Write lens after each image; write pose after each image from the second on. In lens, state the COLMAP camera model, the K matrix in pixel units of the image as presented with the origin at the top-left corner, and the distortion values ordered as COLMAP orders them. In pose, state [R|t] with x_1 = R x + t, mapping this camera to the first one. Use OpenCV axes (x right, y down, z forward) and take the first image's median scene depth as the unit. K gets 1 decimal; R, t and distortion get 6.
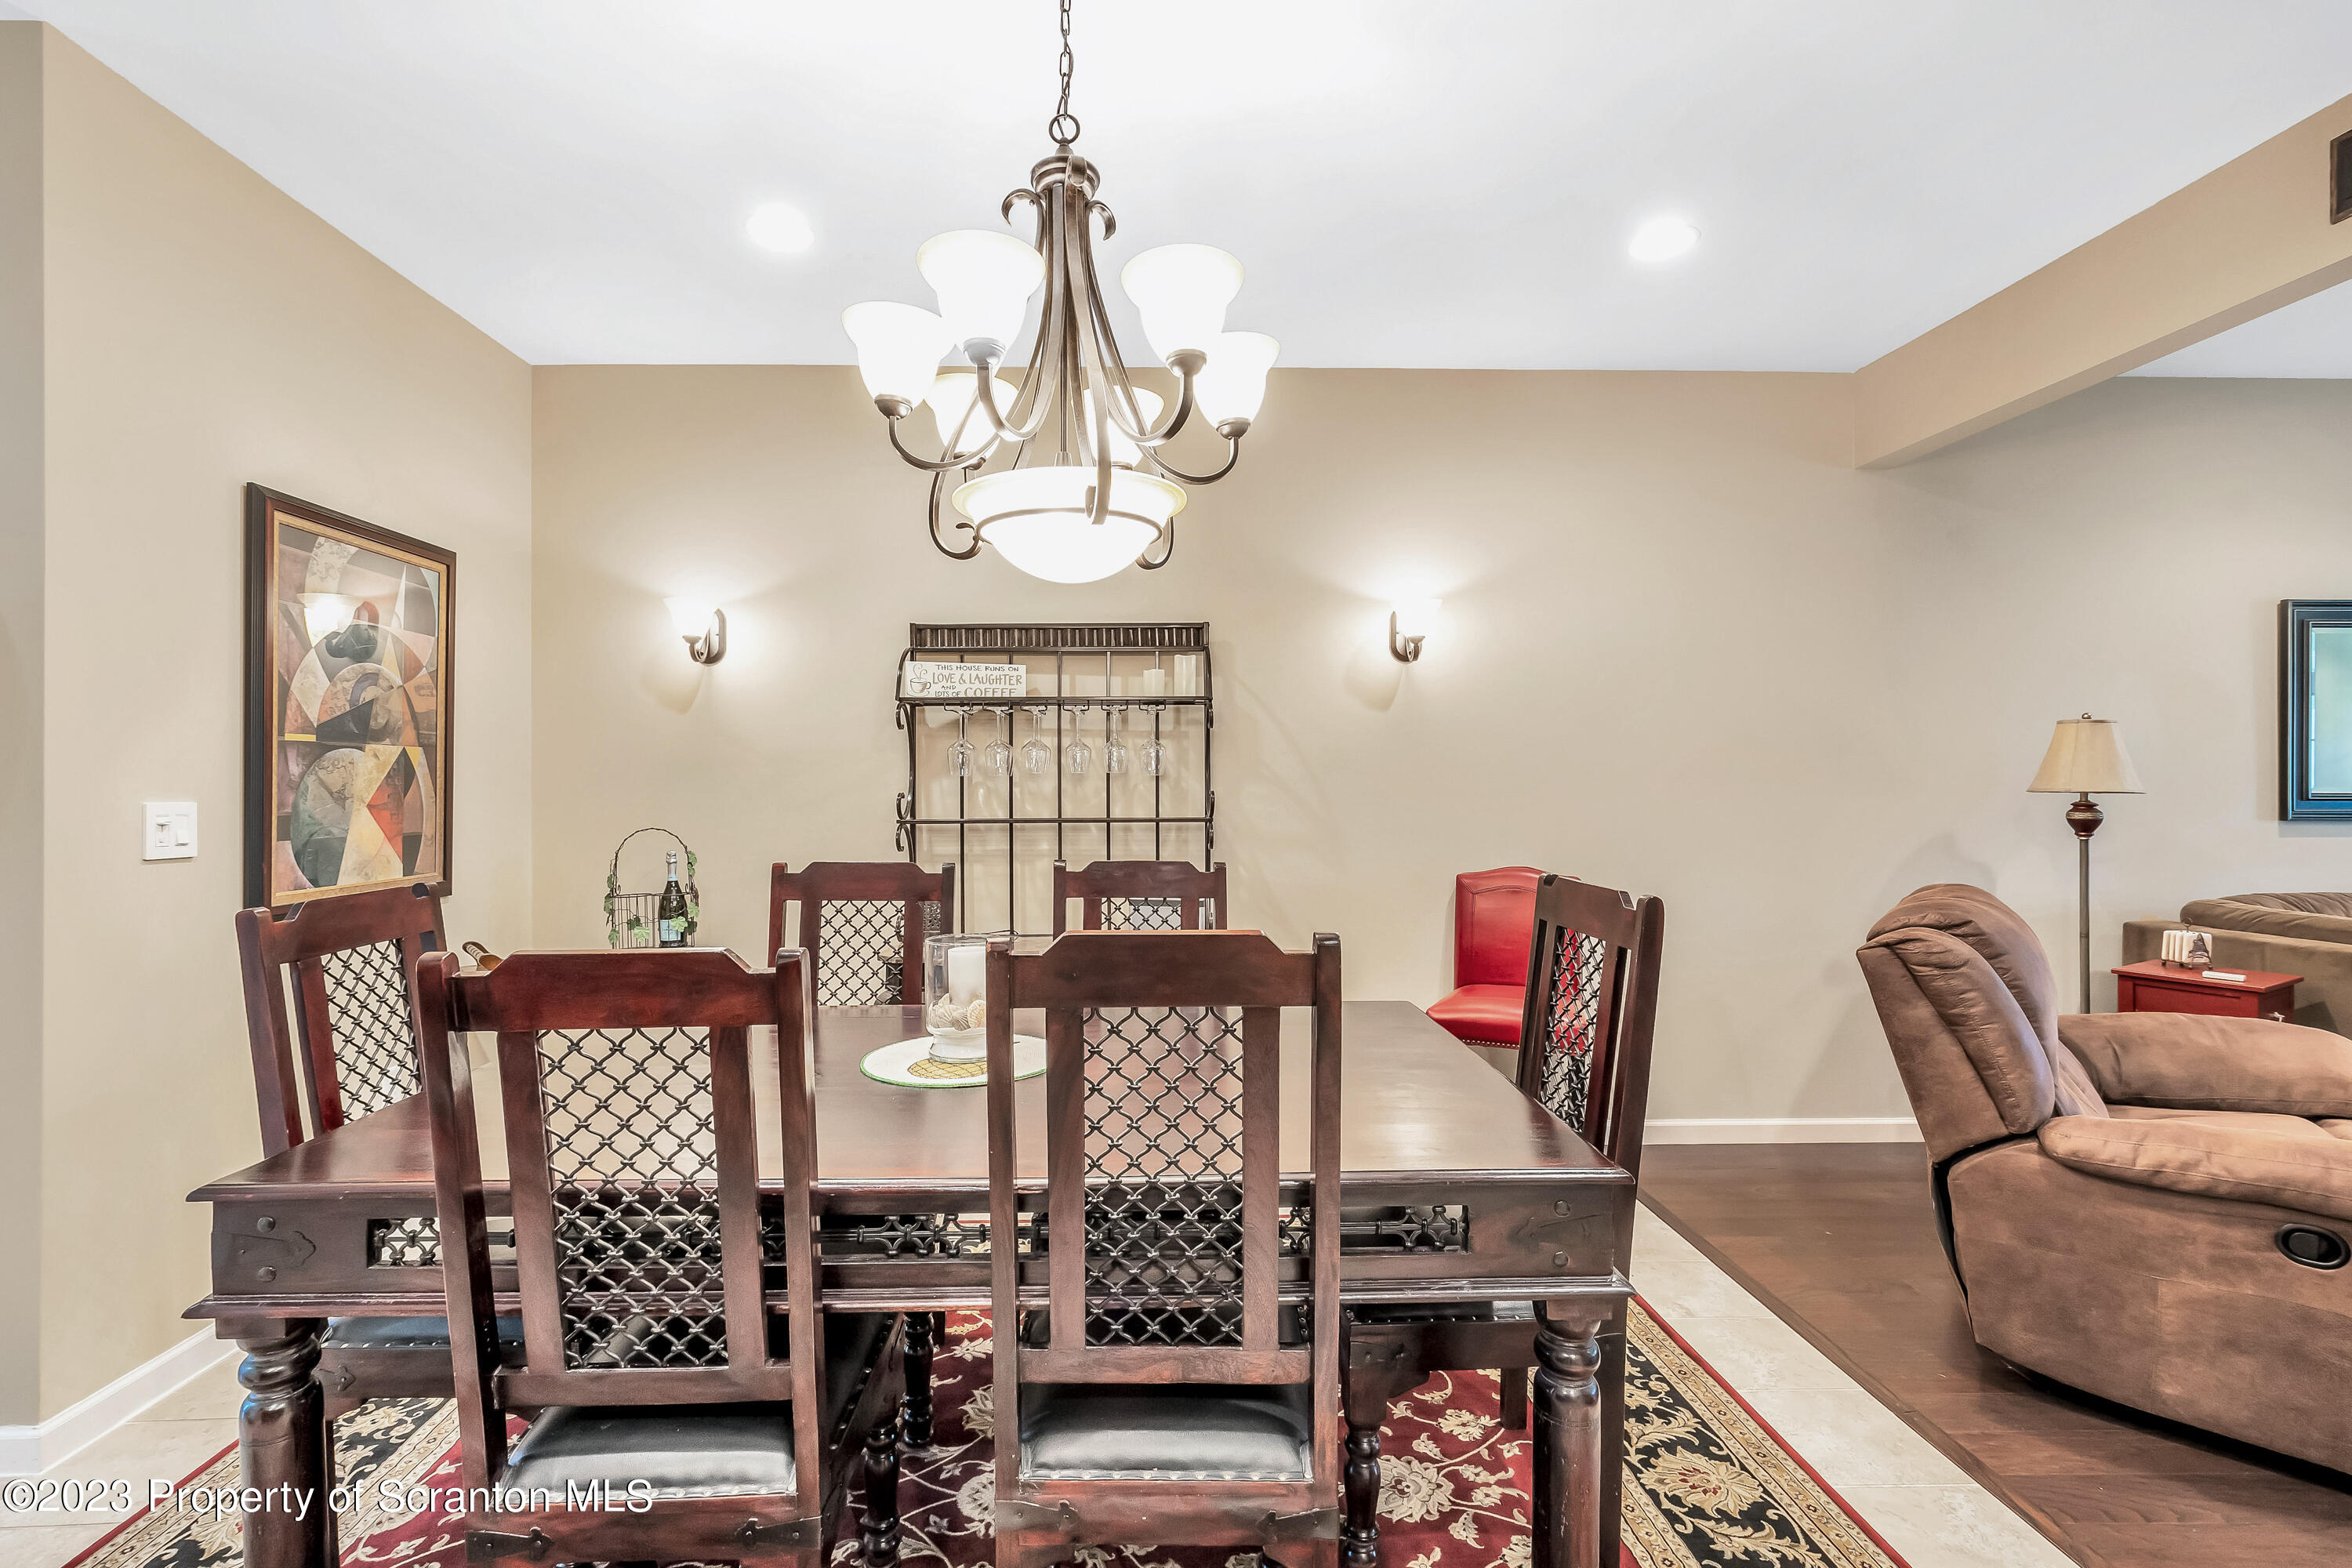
lens RADIAL K [[1020.3, 0, 1176.0], [0, 1020.3, 784.0], [0, 0, 1]] dist [0.002164, 0.000638]
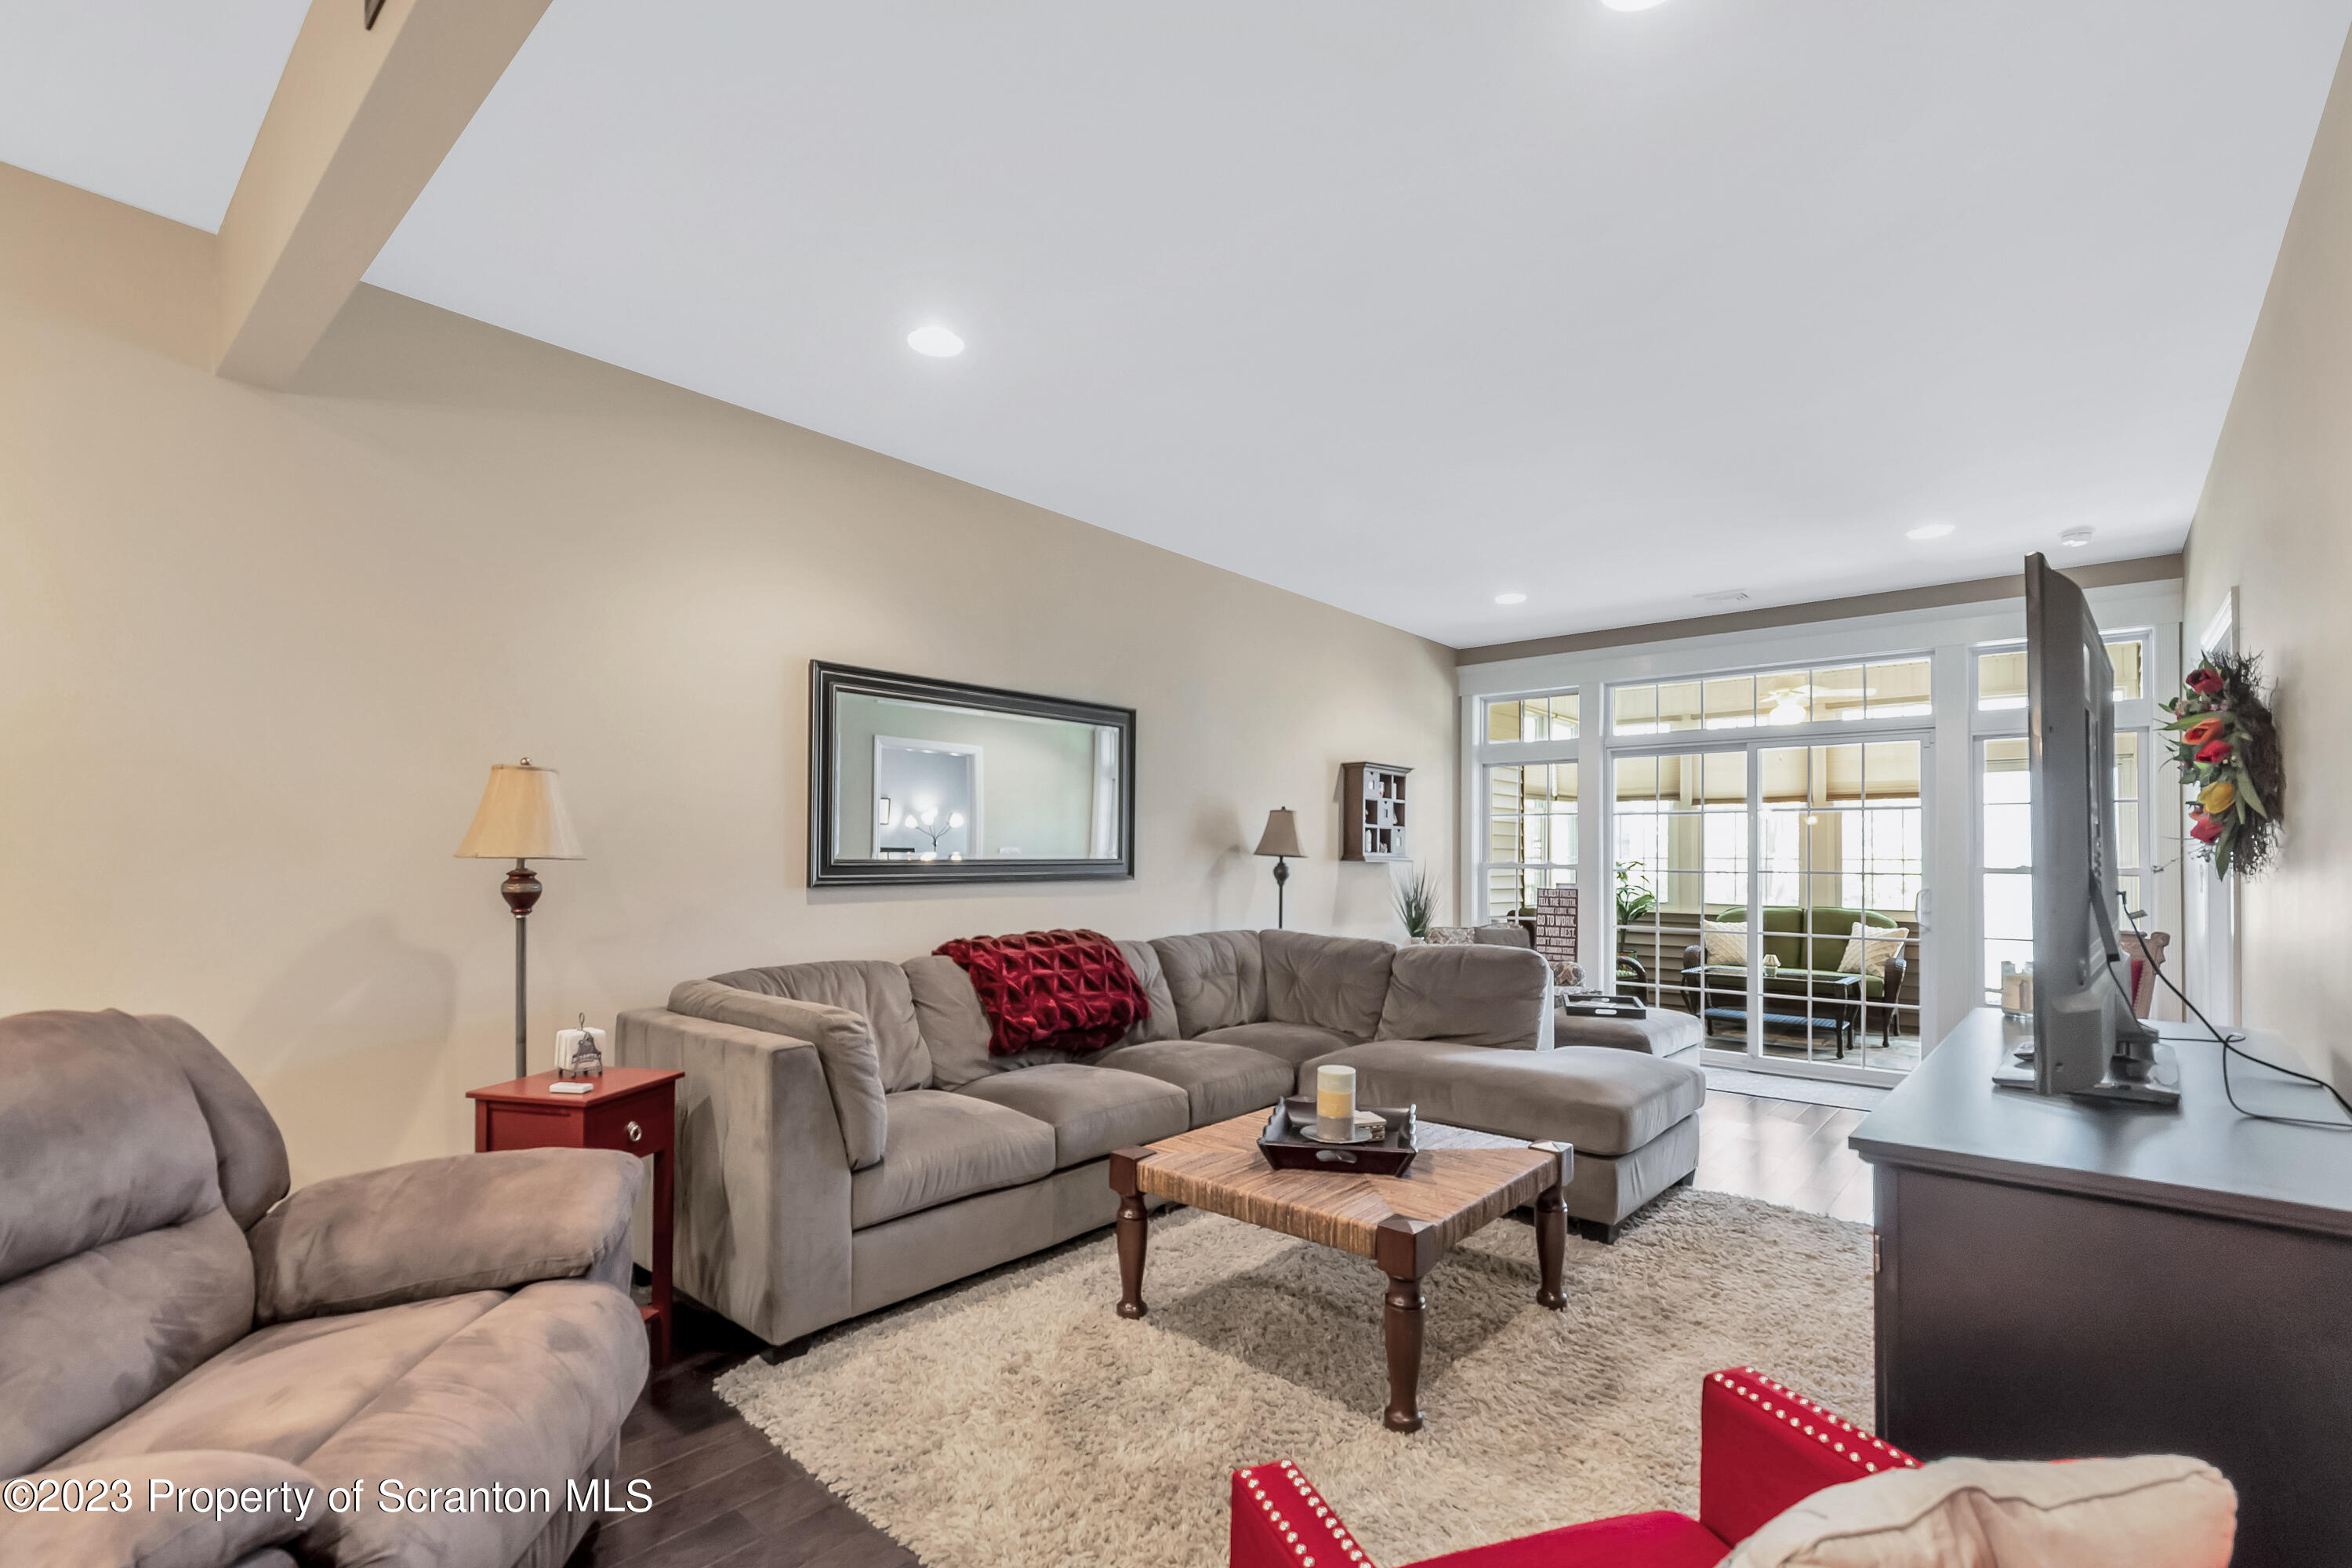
lens RADIAL K [[1062.9, 0, 1171.5], [0, 1062.9, 842.5], [0, 0, 1]] dist [0.002003, 0.000084]
pose [[0.672913, 0.012019, 0.739624, 0.677142], [-0.008701, 0.999927, -0.008333, -0.001615], [-0.739671, -0.000828, 0.672968, 0.084701]]
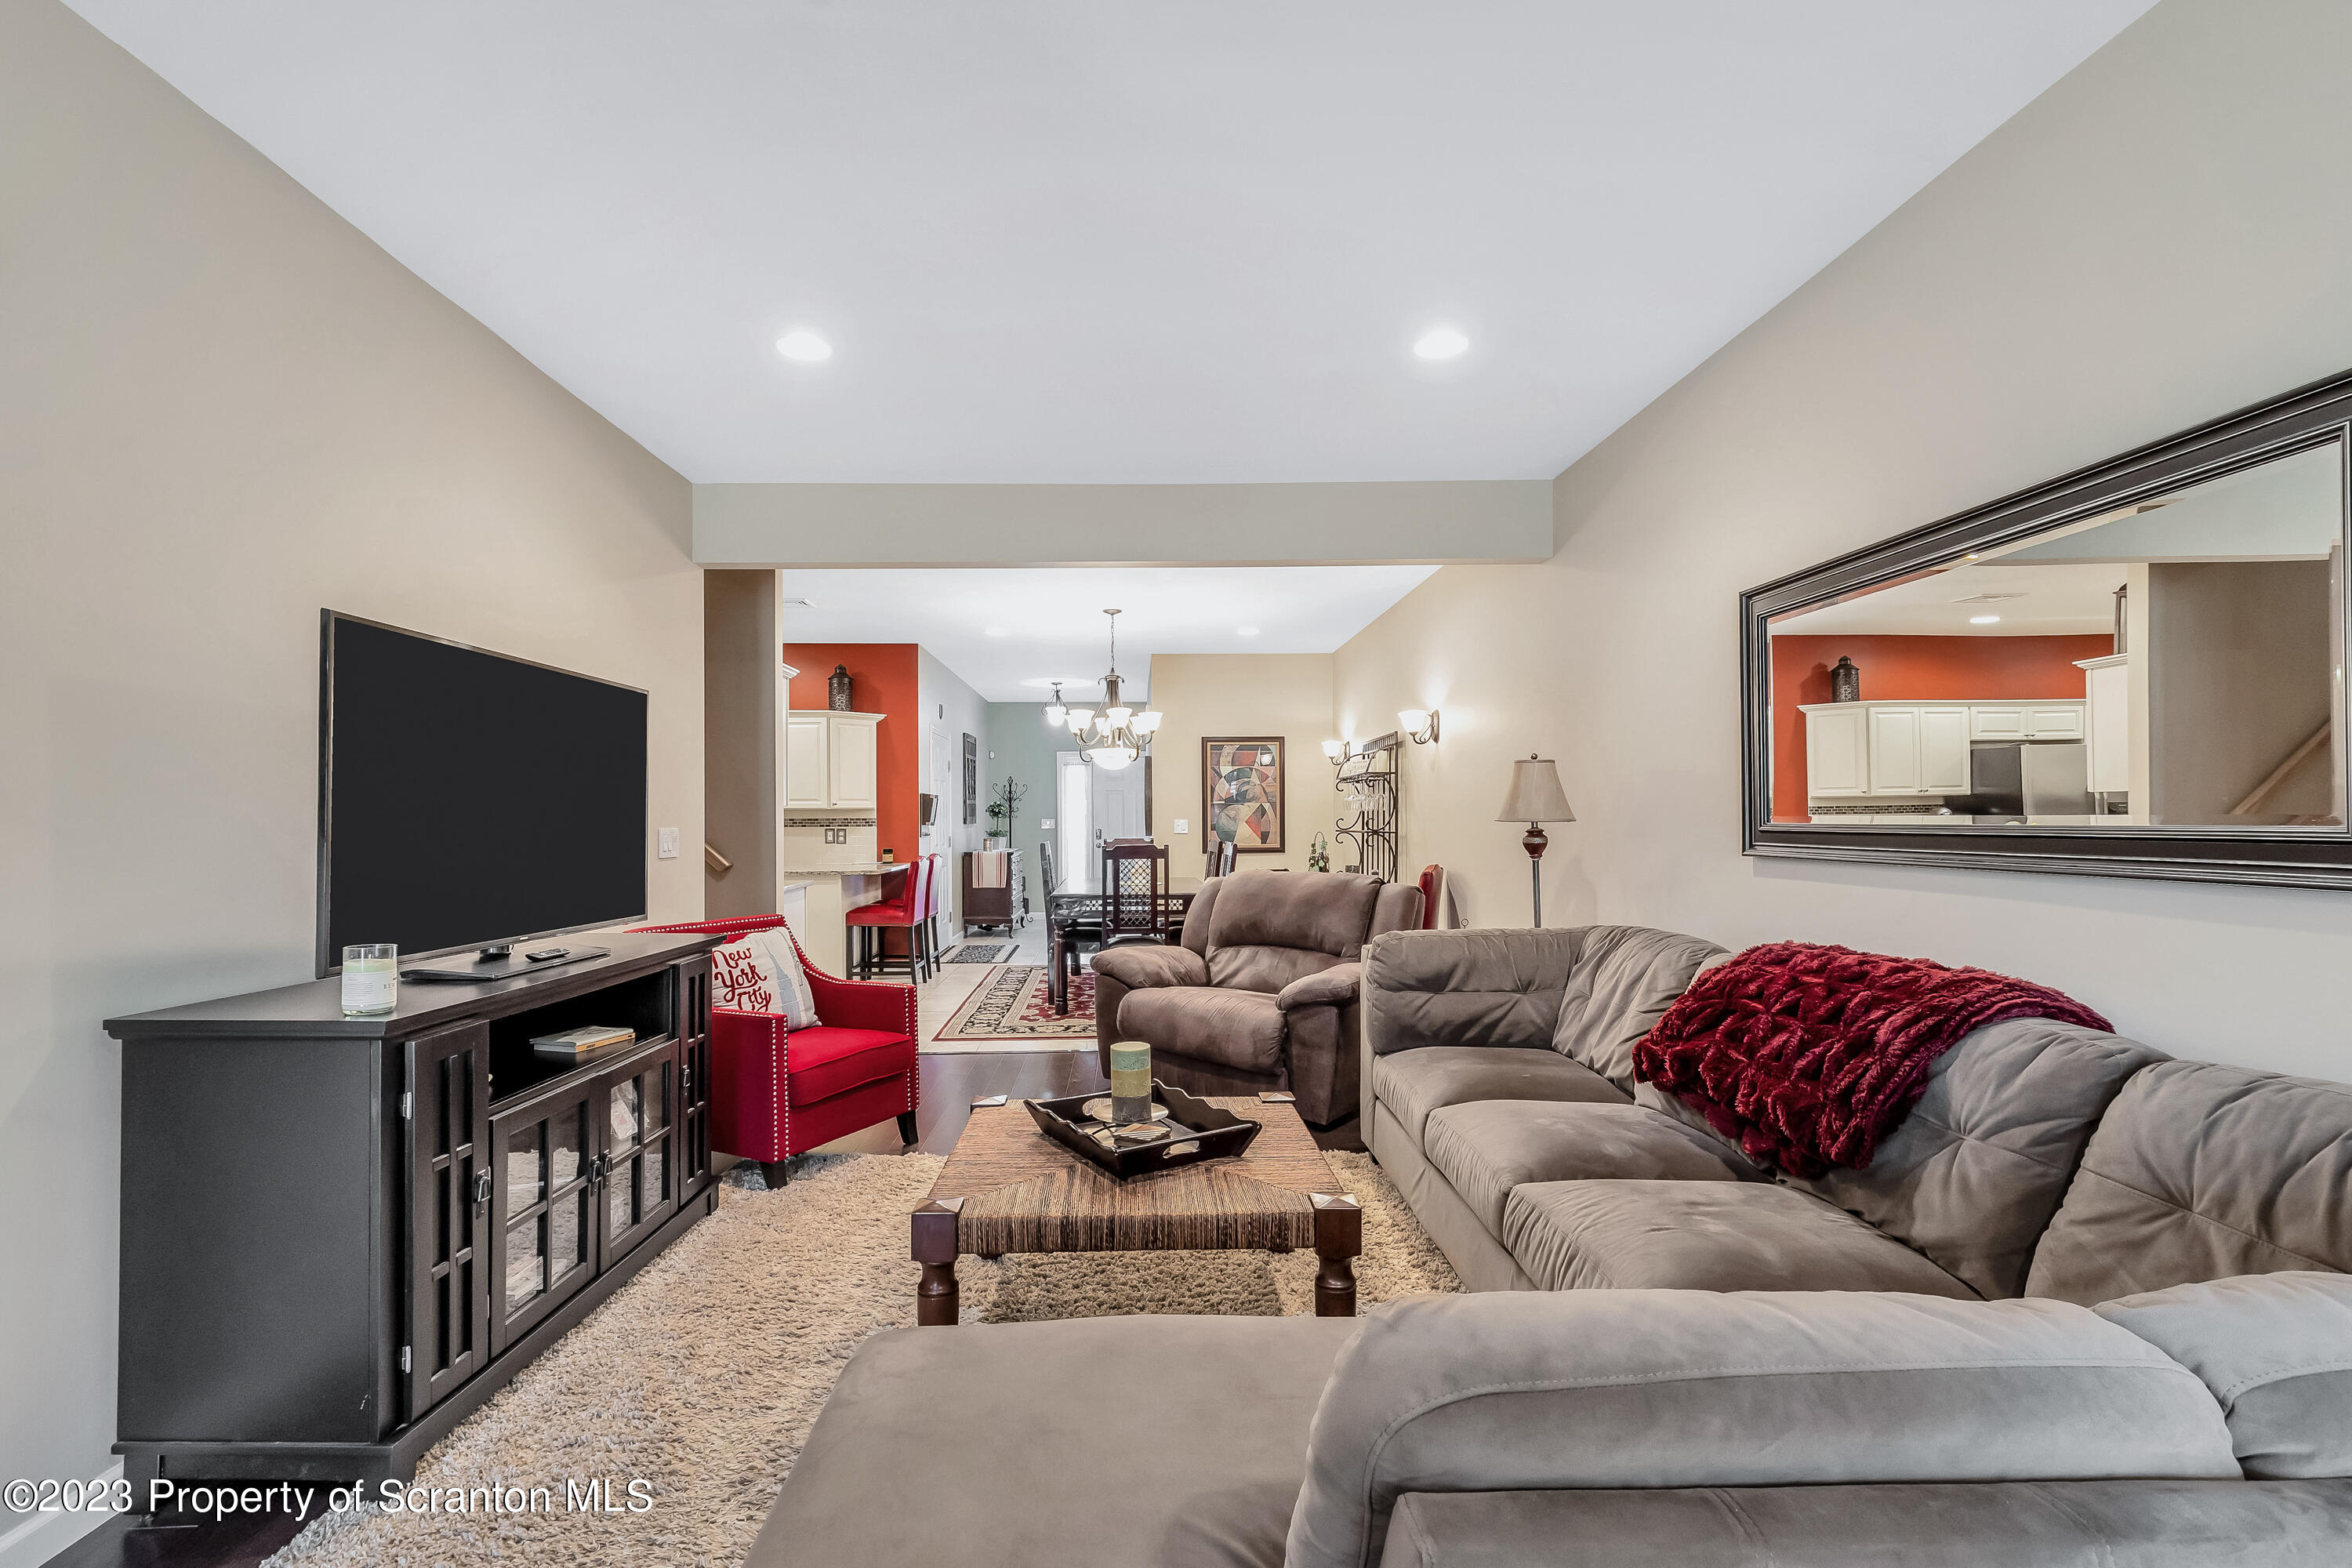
lens RADIAL K [[1062.9, 0, 1171.5], [0, 1062.9, 842.5], [0, 0, 1]] dist [0.002003, 0.000084]
pose [[0.012986, 0.025291, -0.999596, 2.312508], [0.004321, 0.999669, 0.025349, 0.000435], [0.999906, -0.004649, 0.012872, 0.616274]]
